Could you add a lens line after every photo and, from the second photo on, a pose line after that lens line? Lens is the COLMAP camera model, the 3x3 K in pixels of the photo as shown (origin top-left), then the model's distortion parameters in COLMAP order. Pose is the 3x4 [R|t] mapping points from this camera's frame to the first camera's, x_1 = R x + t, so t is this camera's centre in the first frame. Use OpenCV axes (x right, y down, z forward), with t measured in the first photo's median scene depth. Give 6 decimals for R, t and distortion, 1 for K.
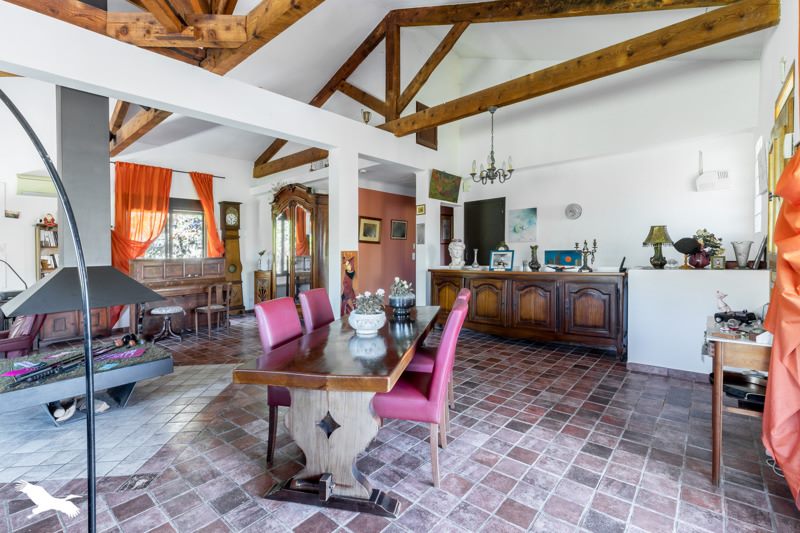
lens RADIAL K [[363.9, 0, 400.0], [0, 363.9, 266.5], [0, 0, 1]] dist [0.000591, -0.000185]
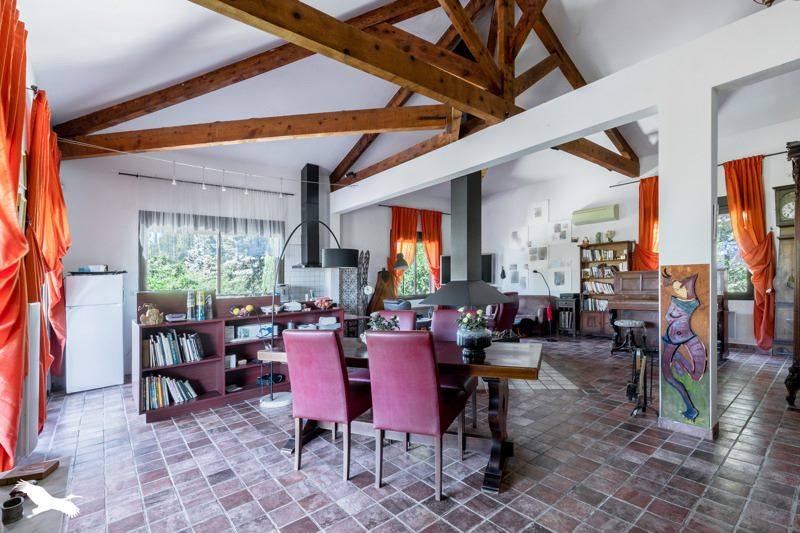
lens RADIAL K [[363.9, 0, 400.0], [0, 363.9, 266.5], [0, 0, 1]] dist [0.000591, -0.000185]
pose [[-0.175092, -0.005110, -0.984539, 0.993652], [0.002899, 0.999980, -0.005706, -0.070335], [0.984548, -0.003853, -0.175073, 1.217985]]
